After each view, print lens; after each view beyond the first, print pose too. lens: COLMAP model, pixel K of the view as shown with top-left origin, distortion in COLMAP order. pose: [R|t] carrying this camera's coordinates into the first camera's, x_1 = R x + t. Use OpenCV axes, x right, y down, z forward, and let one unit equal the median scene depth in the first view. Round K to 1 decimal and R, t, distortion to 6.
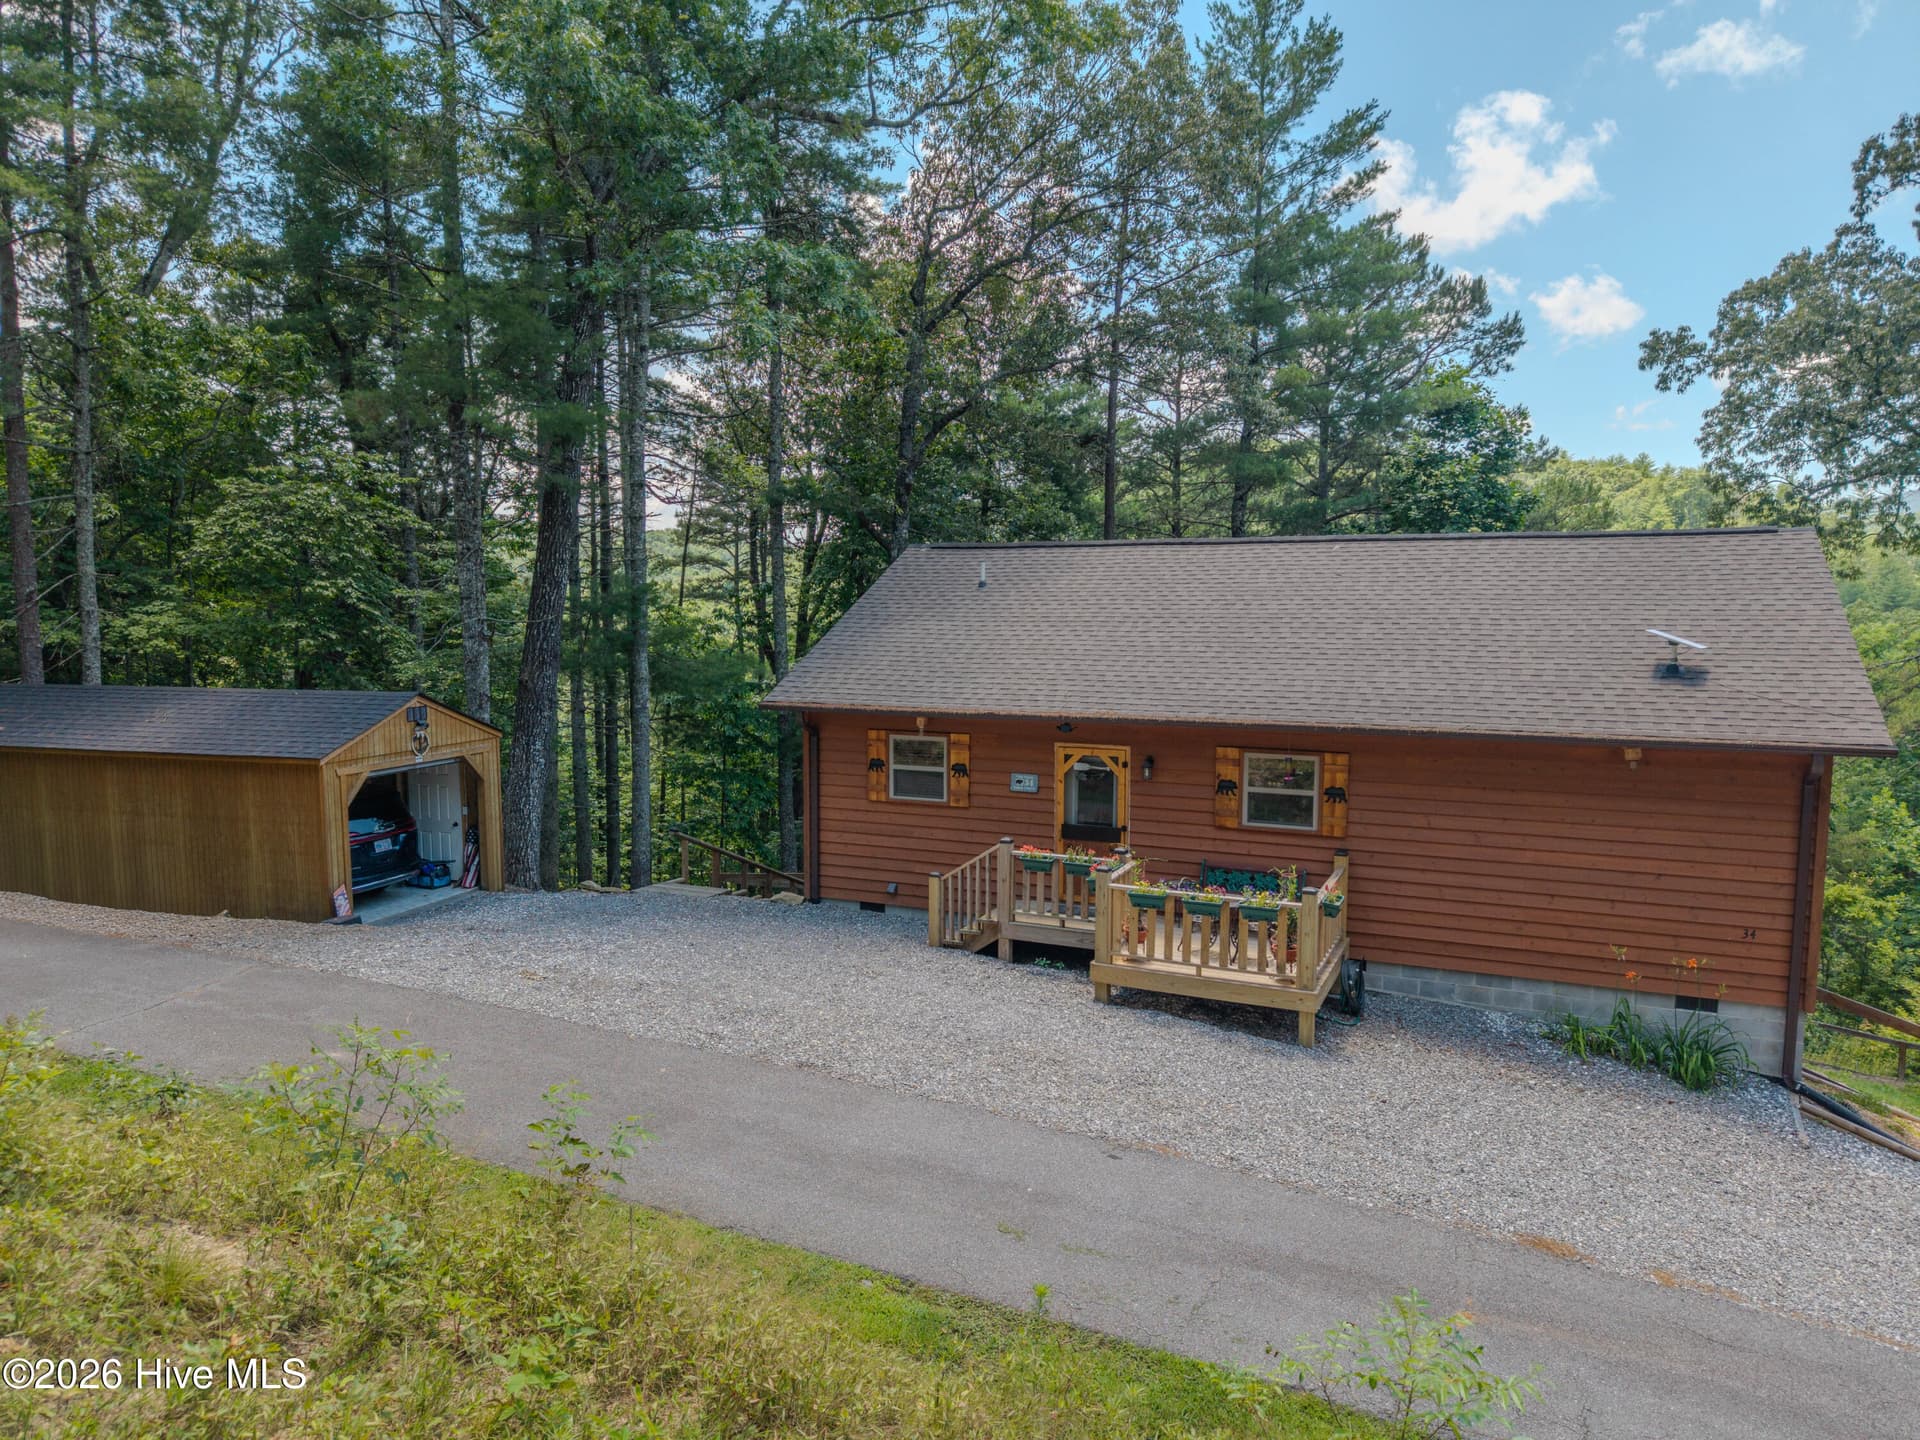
lens RADIAL K [[1285.3, 0, 959.7], [0, 1285.3, 731.6], [0, 0, 1]] dist [0.032236, -0.034438]
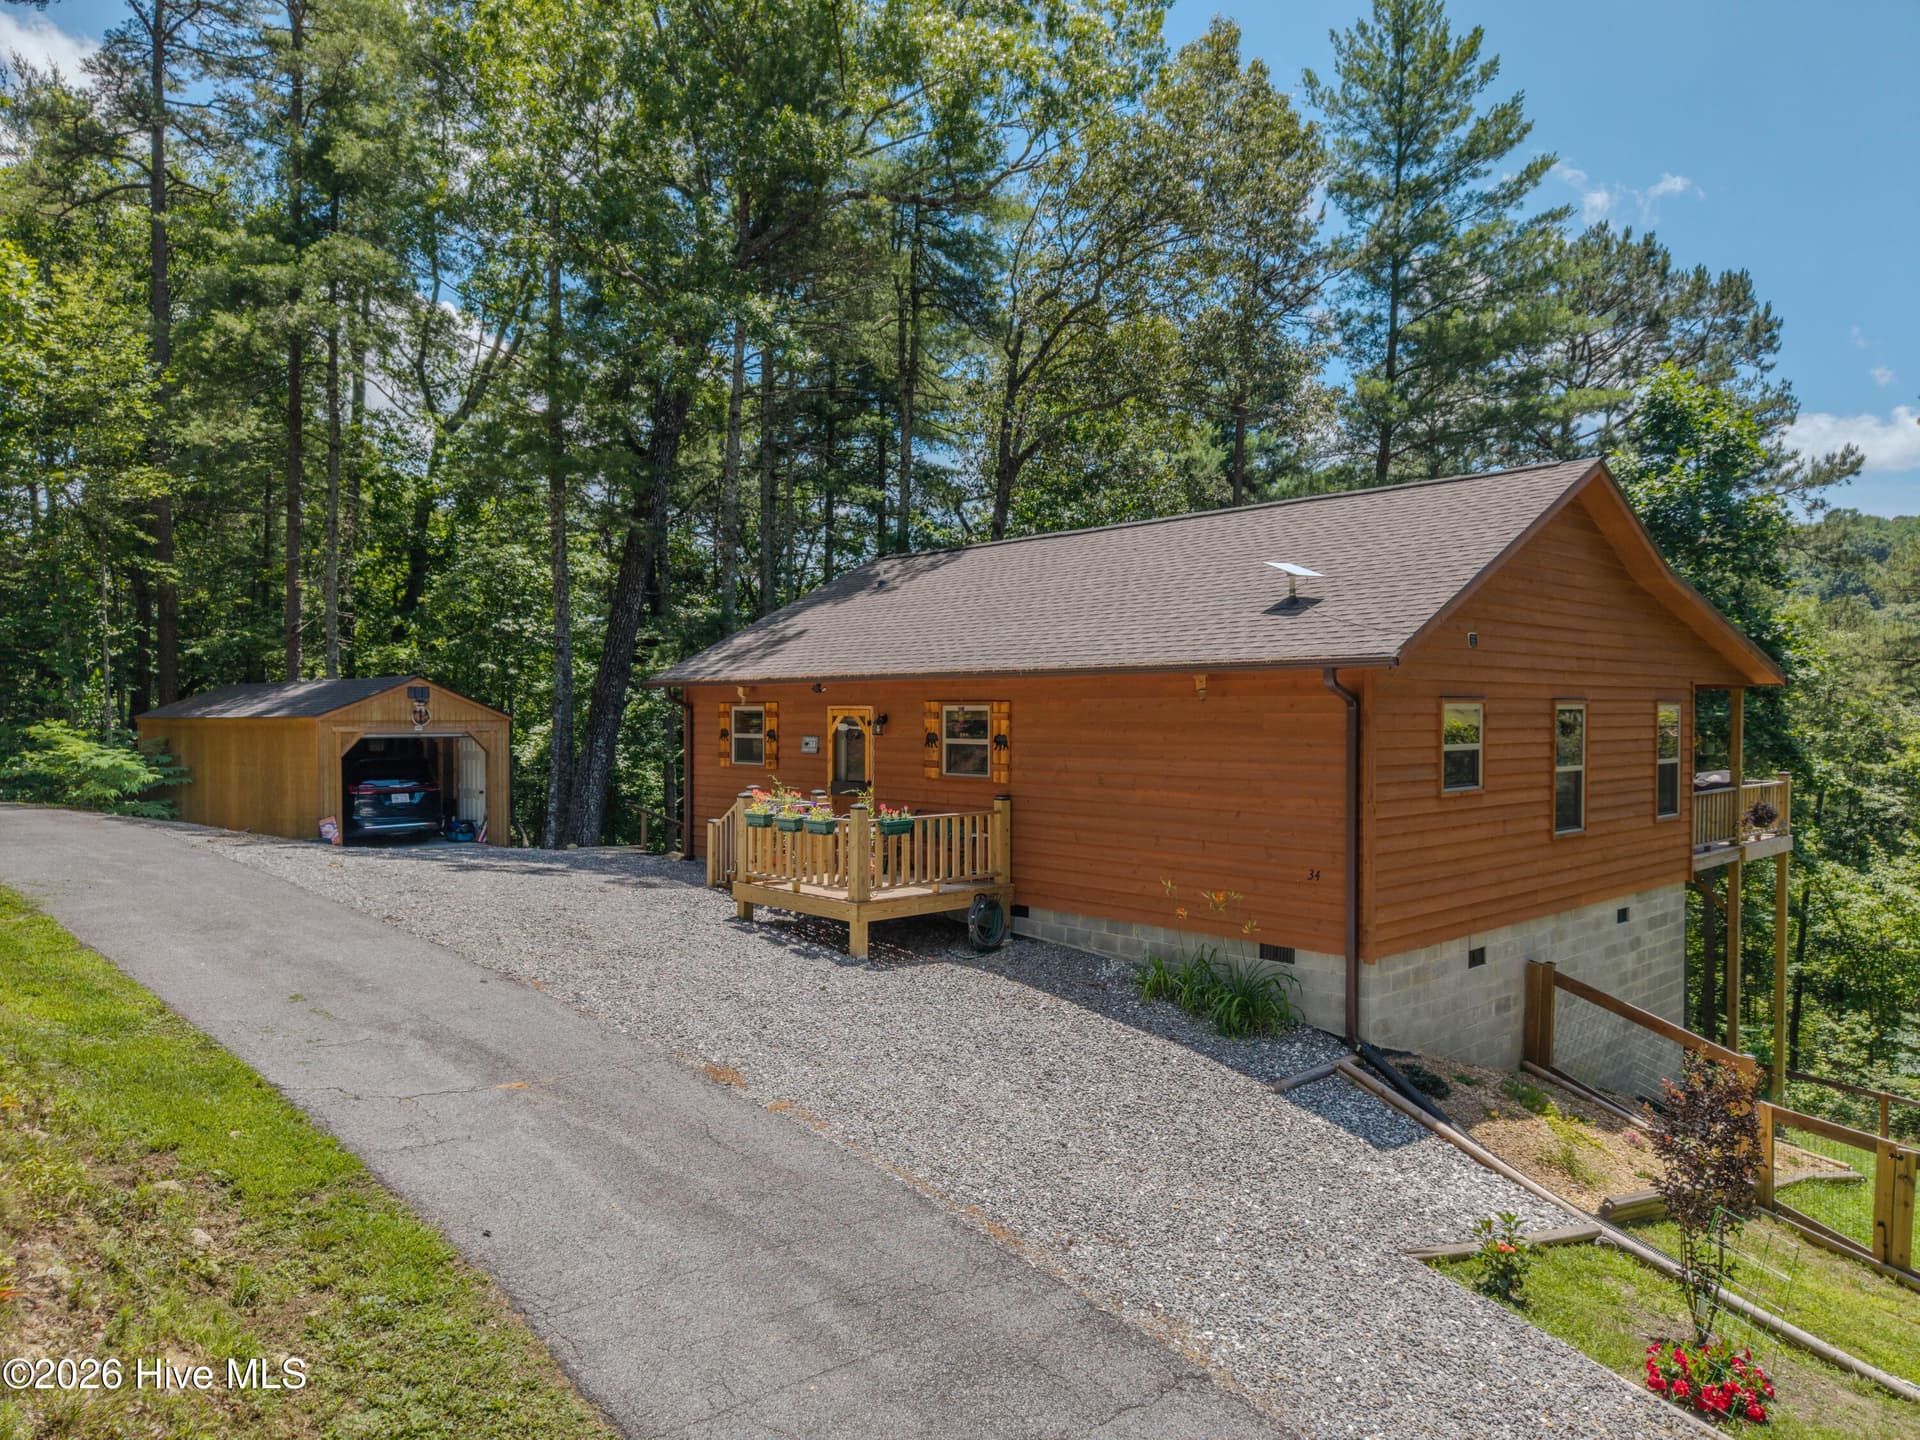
lens RADIAL K [[1285.3, 0, 943.7], [0, 1285.3, 731.3], [0, 0, 1]] dist [0.032236, -0.034438]
pose [[0.918849, 0.002388, -0.394602, 0.338590], [-0.035013, 0.996531, -0.075498, 0.061839], [0.393053, 0.083188, 0.915745, 0.024699]]
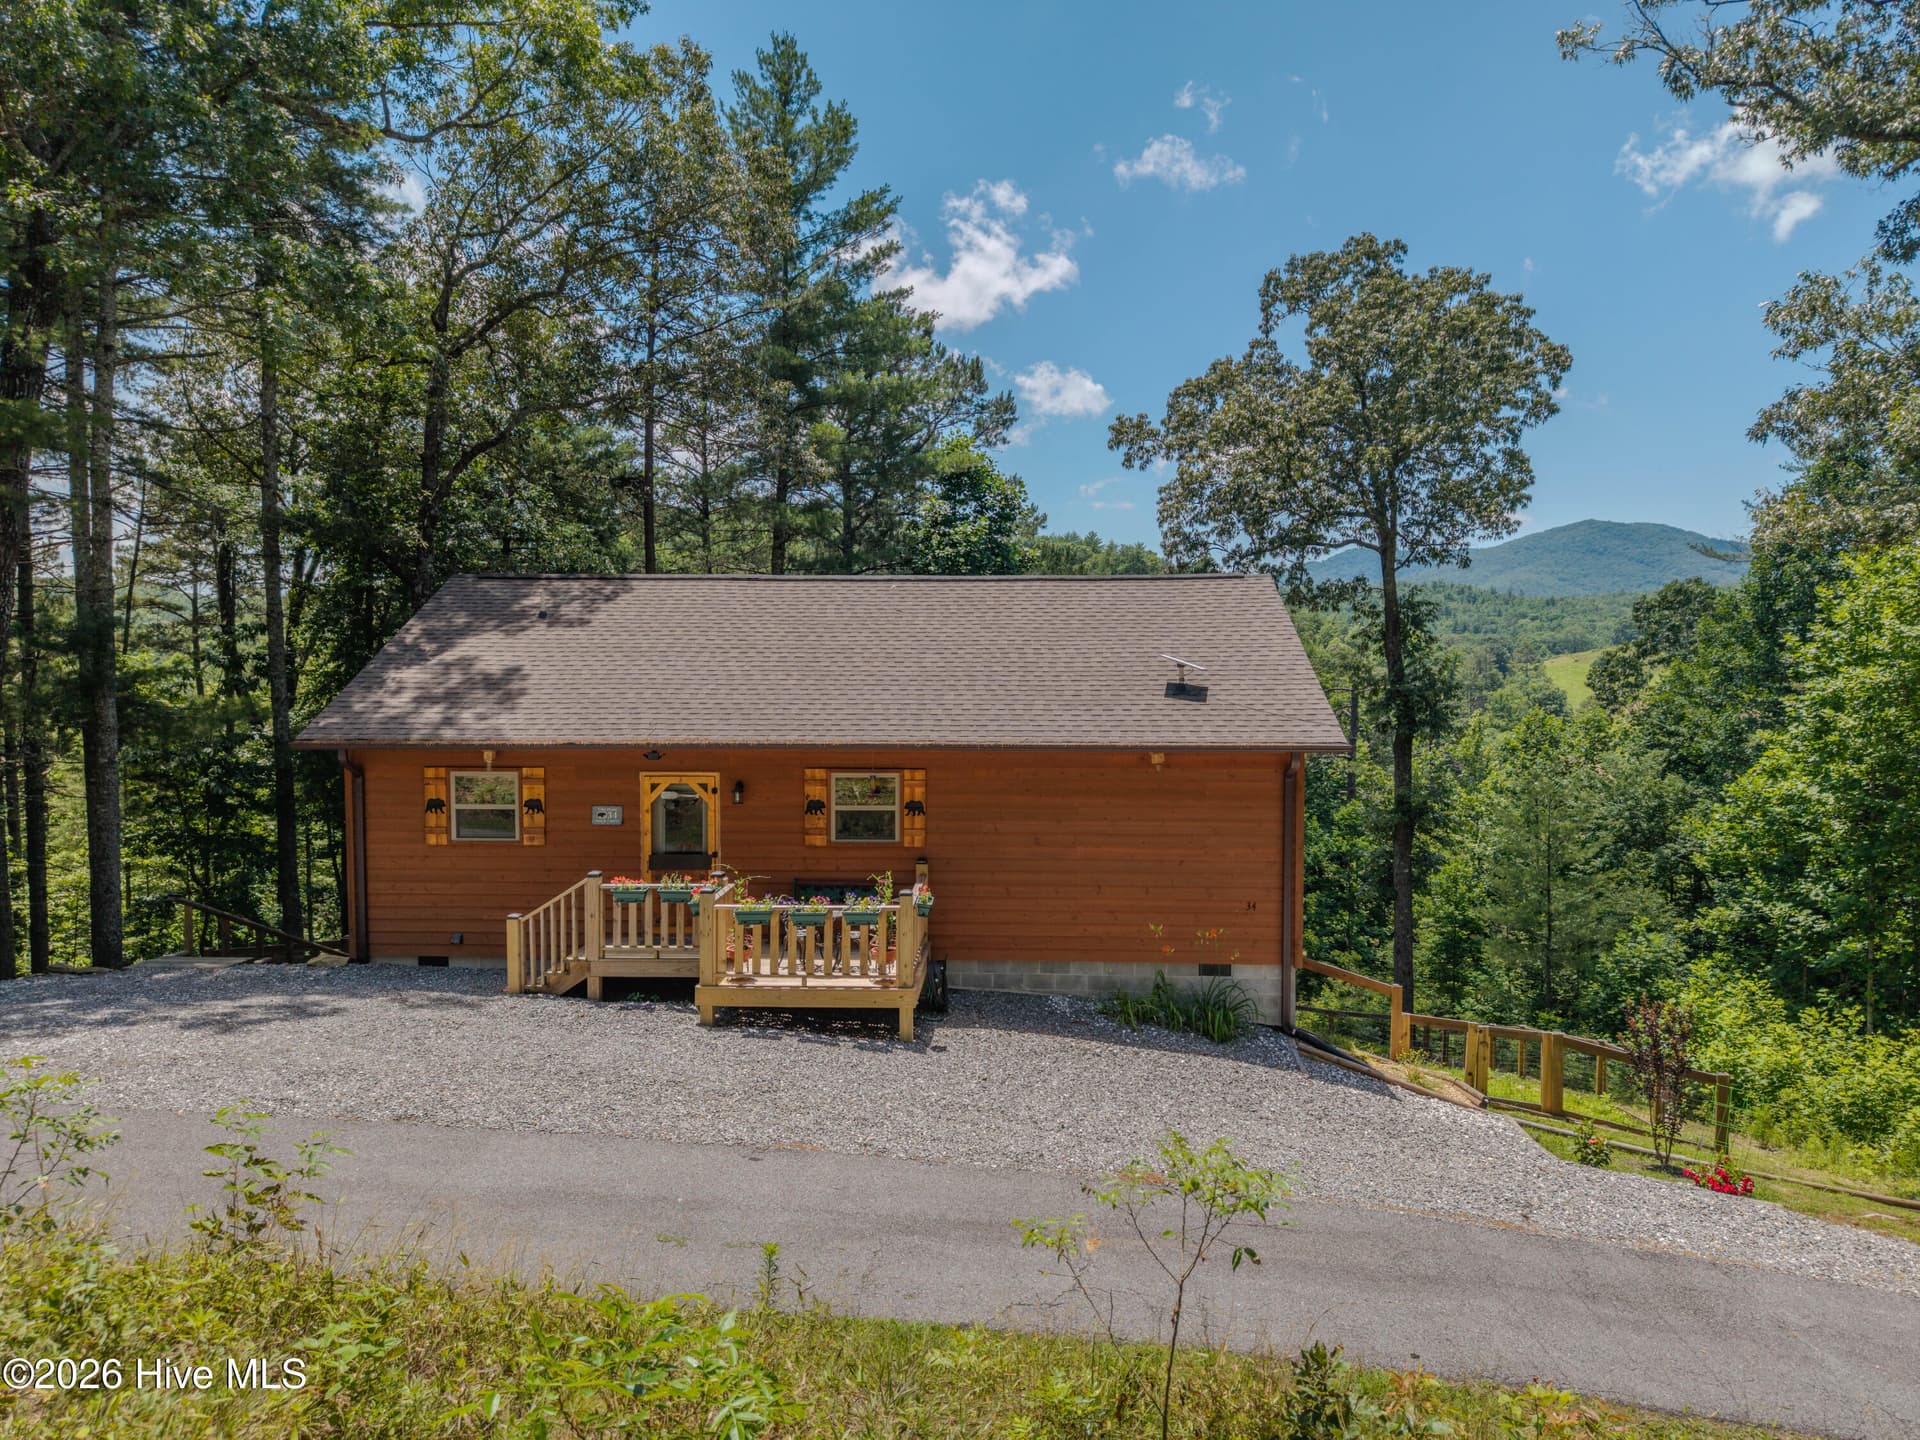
lens RADIAL K [[1285.3, 0, 968.3], [0, 1285.3, 727.2], [0, 0, 1]] dist [0.032236, -0.034438]
pose [[0.928205, -0.021590, 0.371443, -0.032608], [0.039629, 0.998373, -0.040998, 0.014075], [-0.369953, 0.052774, 0.927550, -0.005408]]
